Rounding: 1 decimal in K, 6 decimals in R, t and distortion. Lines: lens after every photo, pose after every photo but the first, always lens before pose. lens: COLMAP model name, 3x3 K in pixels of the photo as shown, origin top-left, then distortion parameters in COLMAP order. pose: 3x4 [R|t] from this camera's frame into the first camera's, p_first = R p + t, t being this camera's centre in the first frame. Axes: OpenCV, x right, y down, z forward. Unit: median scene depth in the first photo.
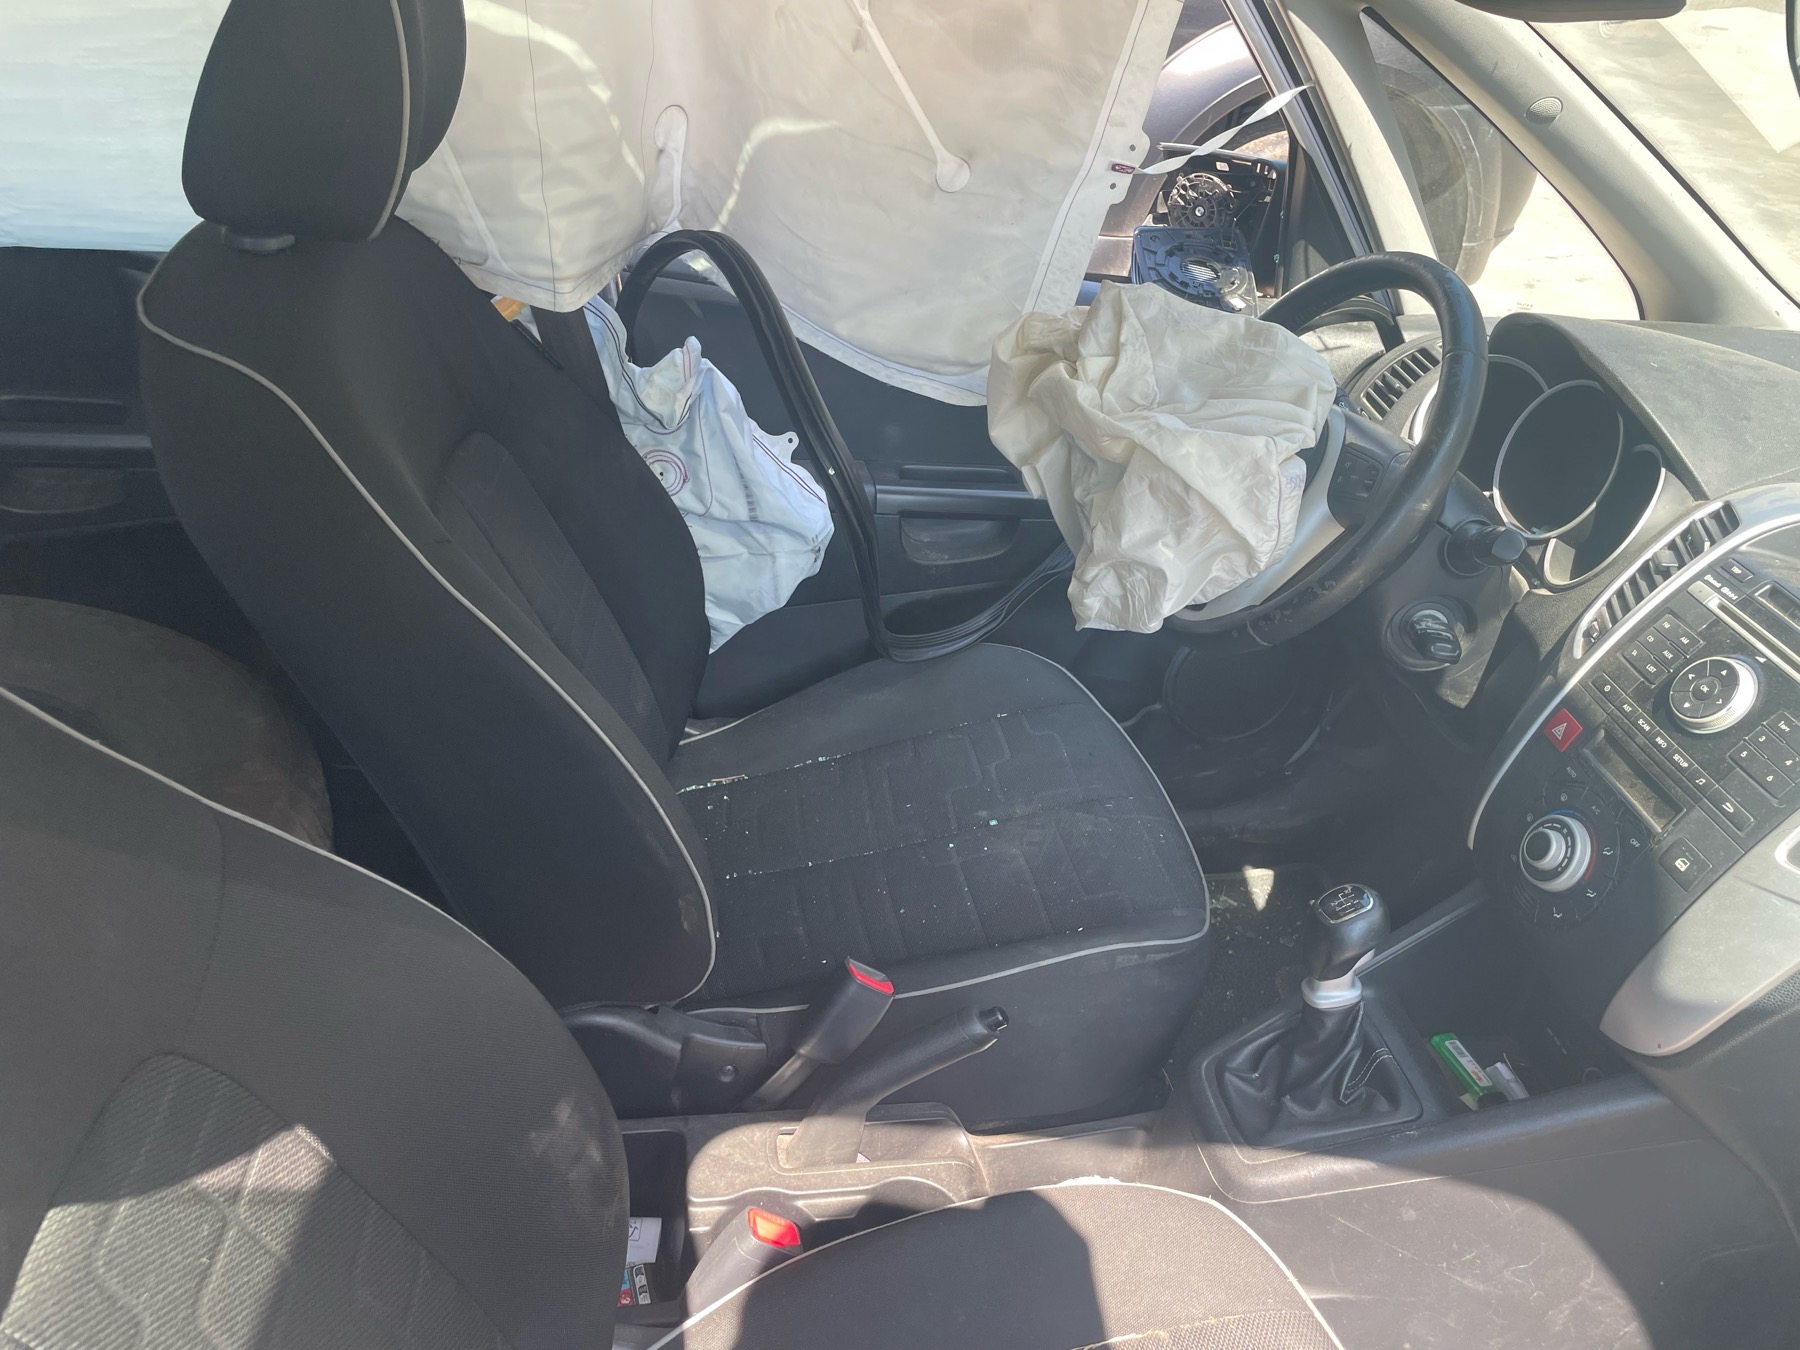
lens RADIAL K [[1372.6, 0, 897.6], [0, 1372.6, 665.7], [0, 0, 1]] dist [0.094961, -0.127663]
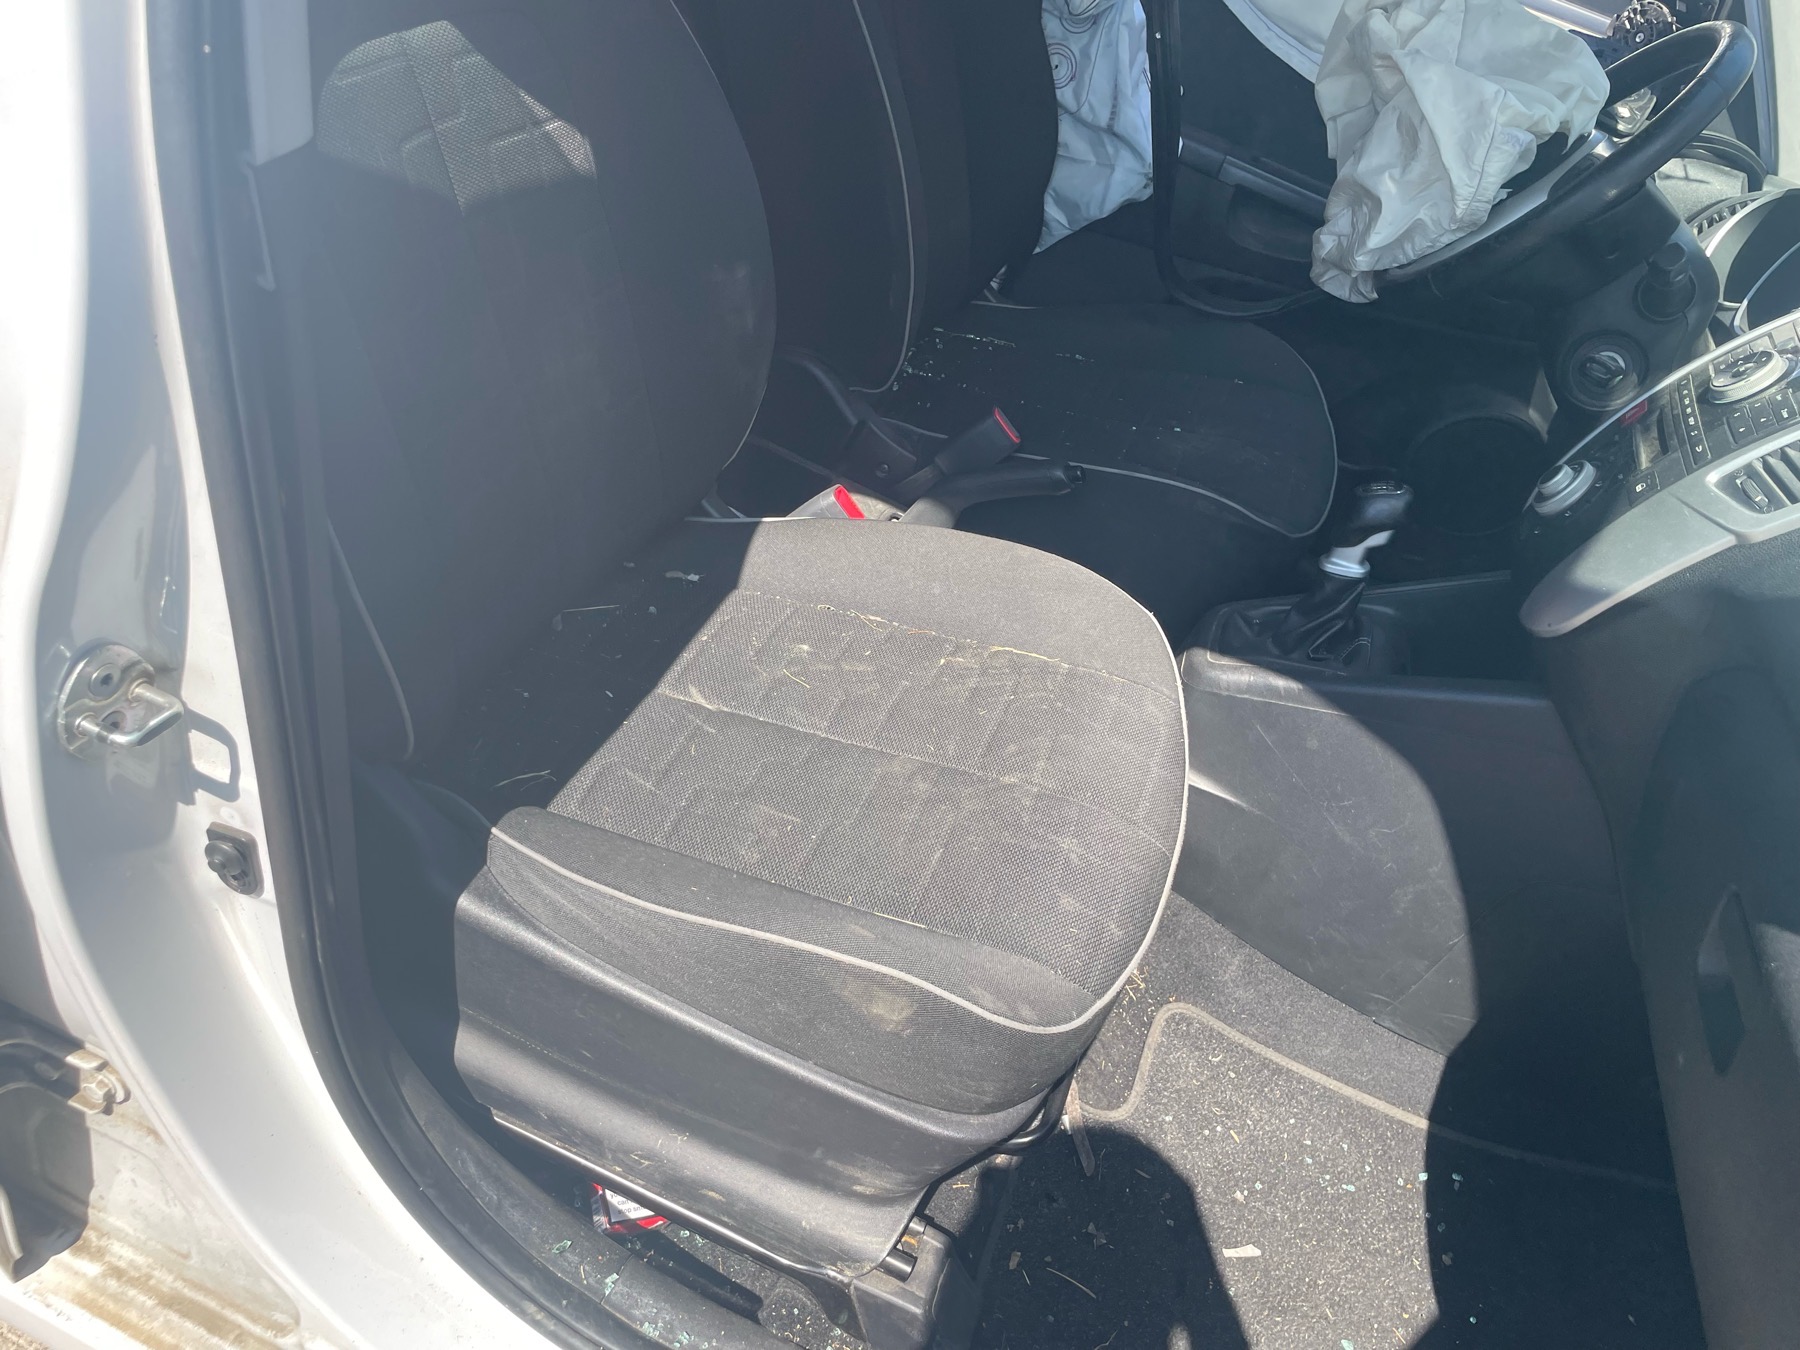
lens RADIAL K [[1372.8, 0, 900.7], [0, 1372.8, 661.0], [0, 0, 1]] dist [0.071479, -0.095402]
pose [[0.862555, 0.428610, -0.268874, 0.295703], [-0.417365, 0.903135, 0.100763, 0.301917], [0.286018, 0.025305, 0.957890, -0.204293]]
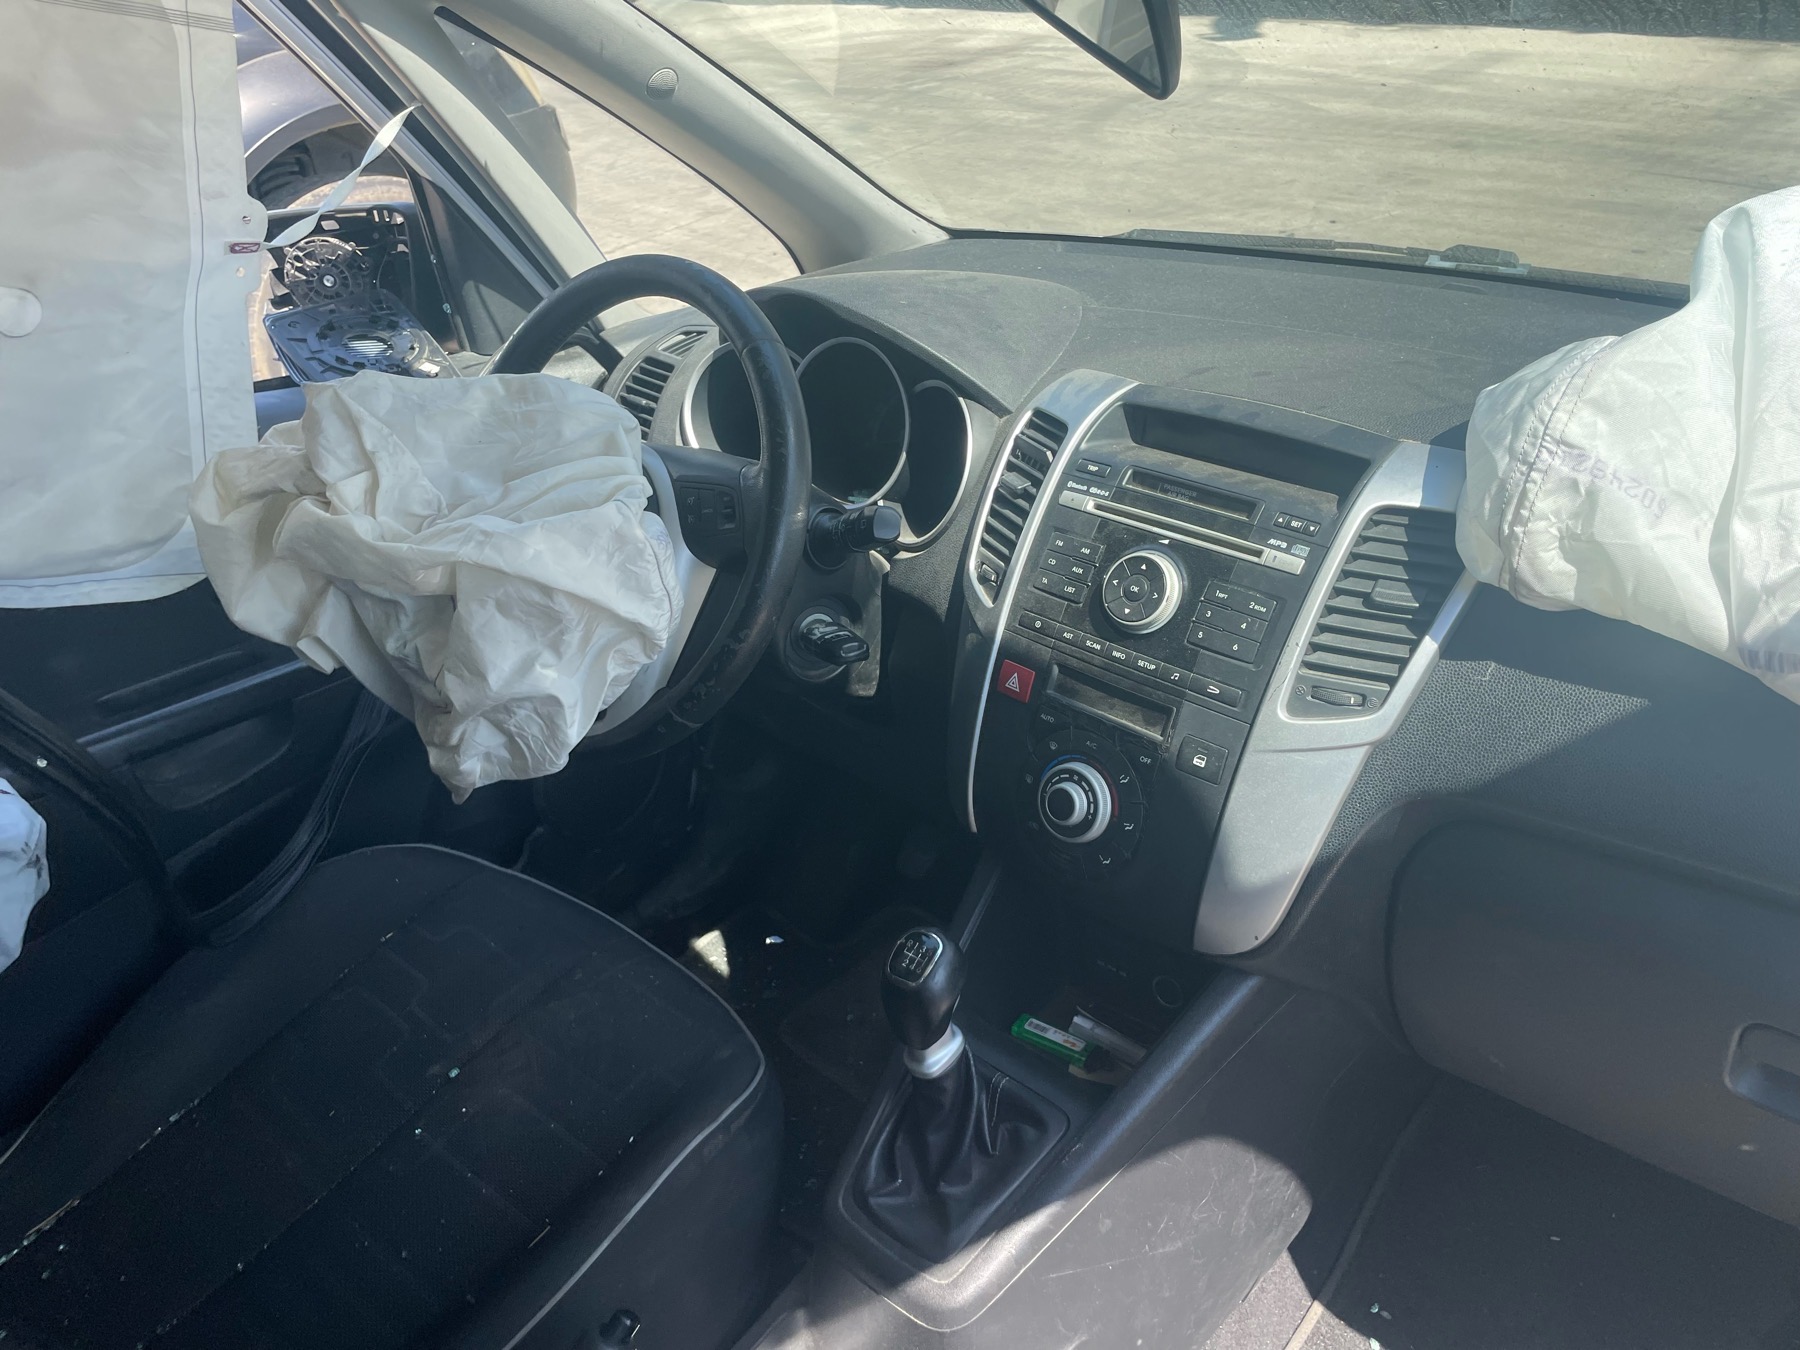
lens RADIAL K [[1374.6, 0, 881.7], [0, 1374.6, 663.5], [0, 0, 1]] dist [0.087168, -0.115017]
pose [[0.770979, -0.396864, 0.498086, -0.048401], [0.411863, 0.907240, 0.085353, -0.069320], [-0.485757, 0.139338, 0.862917, 0.191748]]
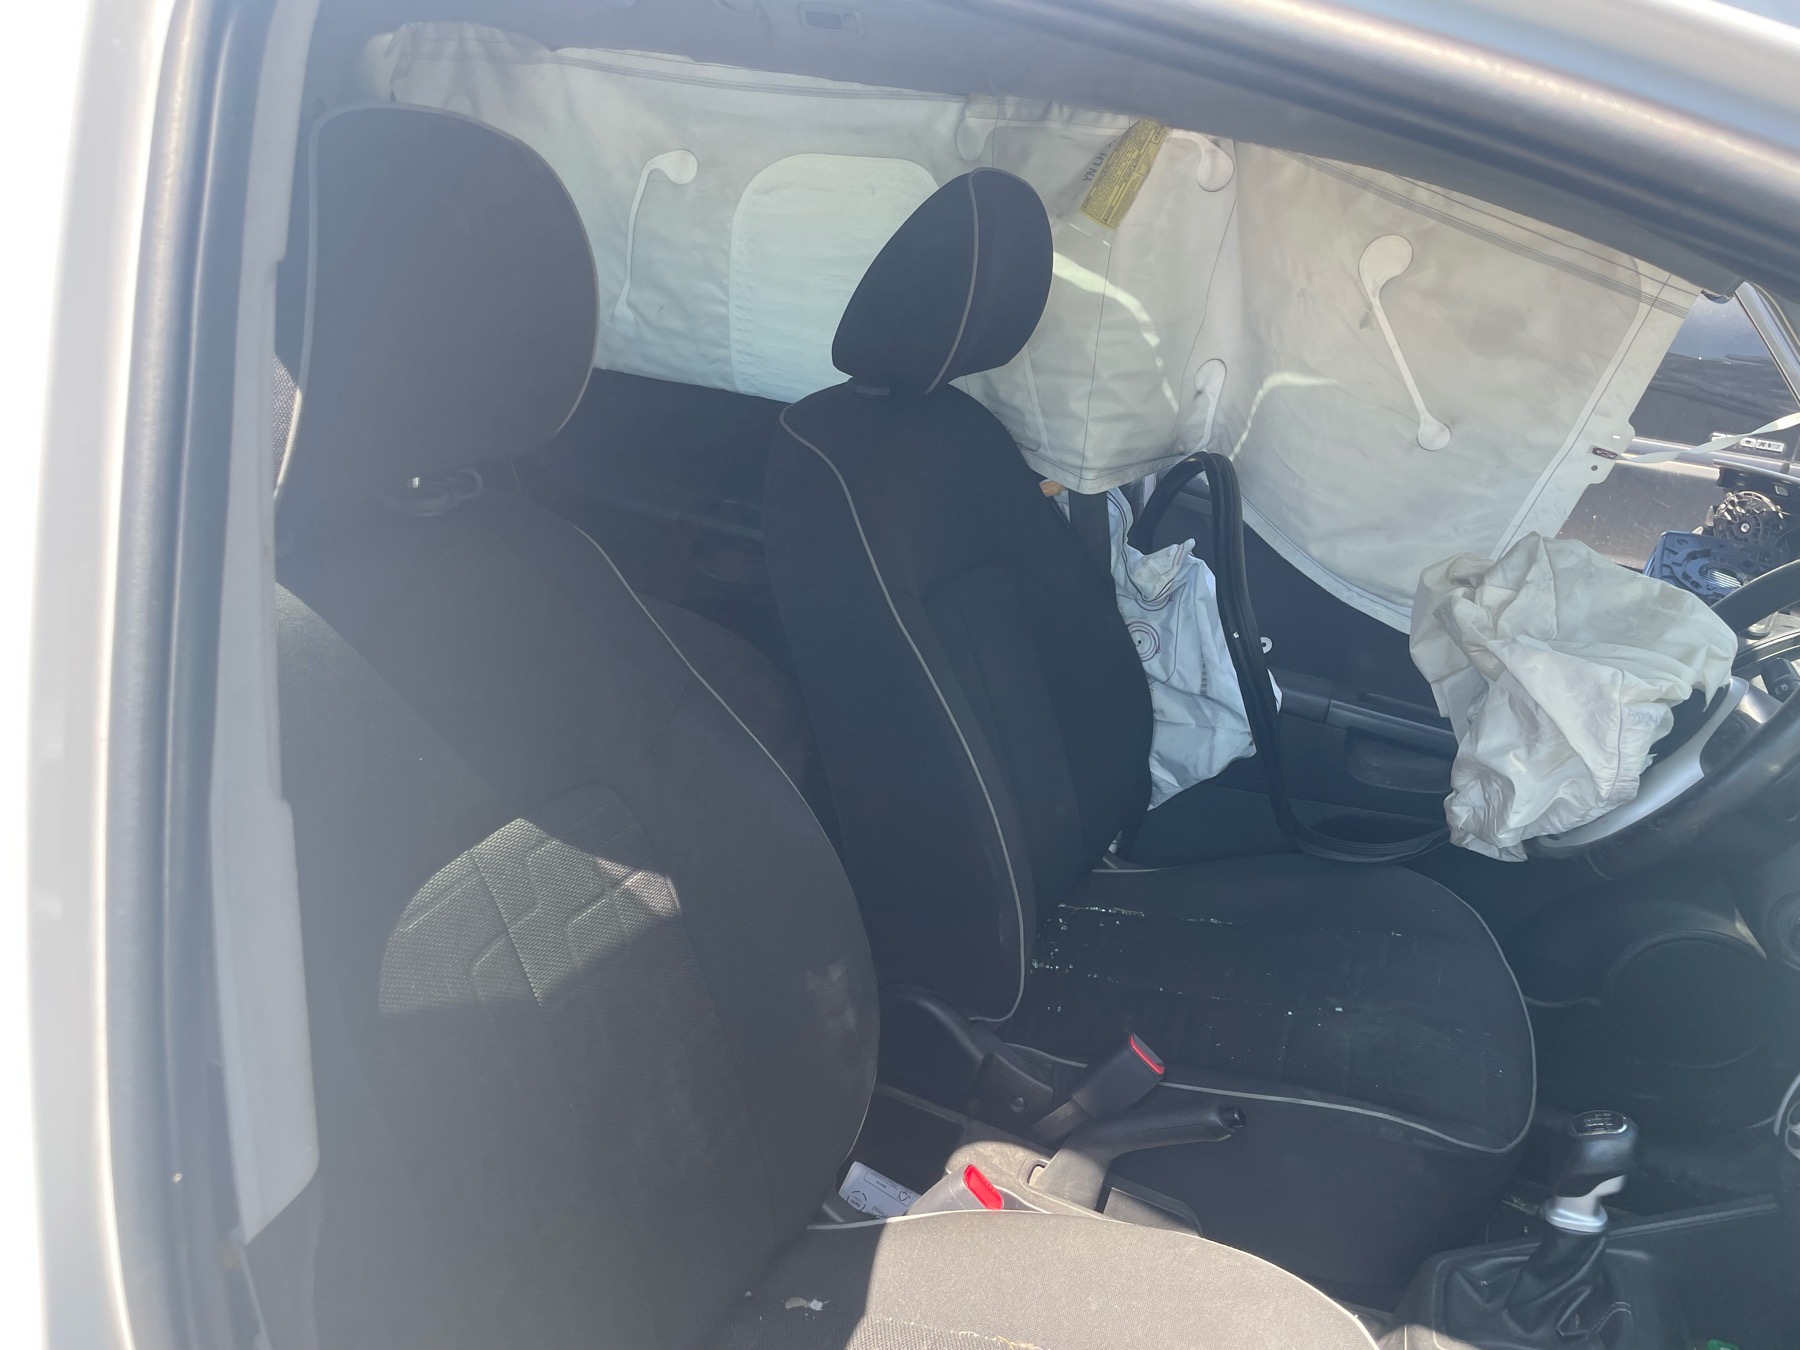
lens RADIAL K [[1374.6, 0, 881.7], [0, 1374.6, 663.5], [0, 0, 1]] dist [0.087168, -0.115017]
pose [[0.855624, 0.208424, -0.473779, 0.244692], [-0.305957, 0.941968, -0.138157, 0.132618], [0.417490, 0.263166, 0.869739, -0.162047]]
